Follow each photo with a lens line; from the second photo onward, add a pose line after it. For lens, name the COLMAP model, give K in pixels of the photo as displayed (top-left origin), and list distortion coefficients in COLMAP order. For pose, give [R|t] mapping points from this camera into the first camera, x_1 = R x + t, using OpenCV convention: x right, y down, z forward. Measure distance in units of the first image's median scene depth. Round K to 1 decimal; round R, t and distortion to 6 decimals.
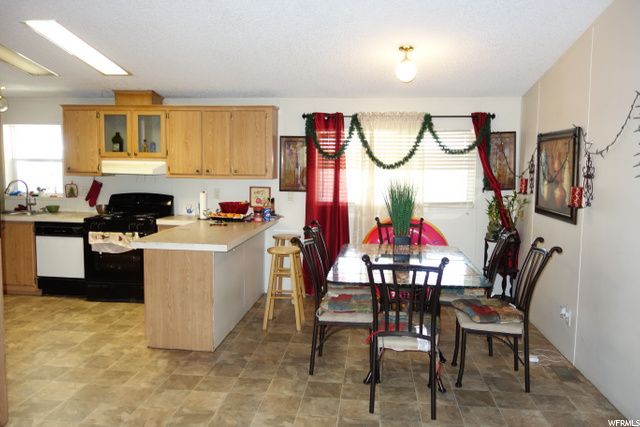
lens RADIAL K [[509.1, 0, 318.9], [0, 509.1, 212.3], [0, 0, 1]] dist [0.008833, 0.007876]
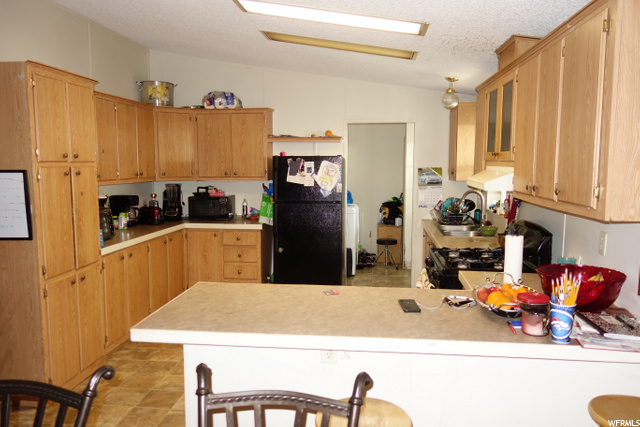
lens RADIAL K [[509.1, 0, 320.3], [0, 509.1, 217.1], [0, 0, 1]] dist [0.008833, 0.007876]
pose [[-0.010642, 0.093488, -0.995564, 0.229294], [-0.092492, 0.991260, 0.094072, -0.080528], [0.995657, 0.093083, -0.001902, 0.820257]]
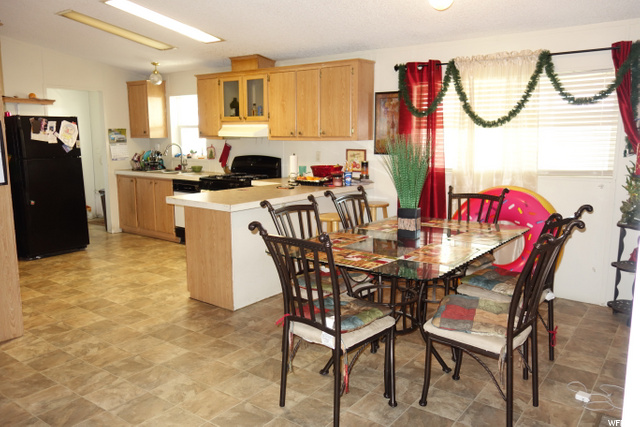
lens RADIAL K [[509.1, 0, 320.3], [0, 509.1, 212.9], [0, 0, 1]] dist [0.008833, 0.007876]
pose [[0.858676, 0.064780, -0.508408, 0.322521], [-0.034558, 0.997040, 0.068674, 0.003664], [0.511352, -0.041400, 0.858374, 0.171978]]
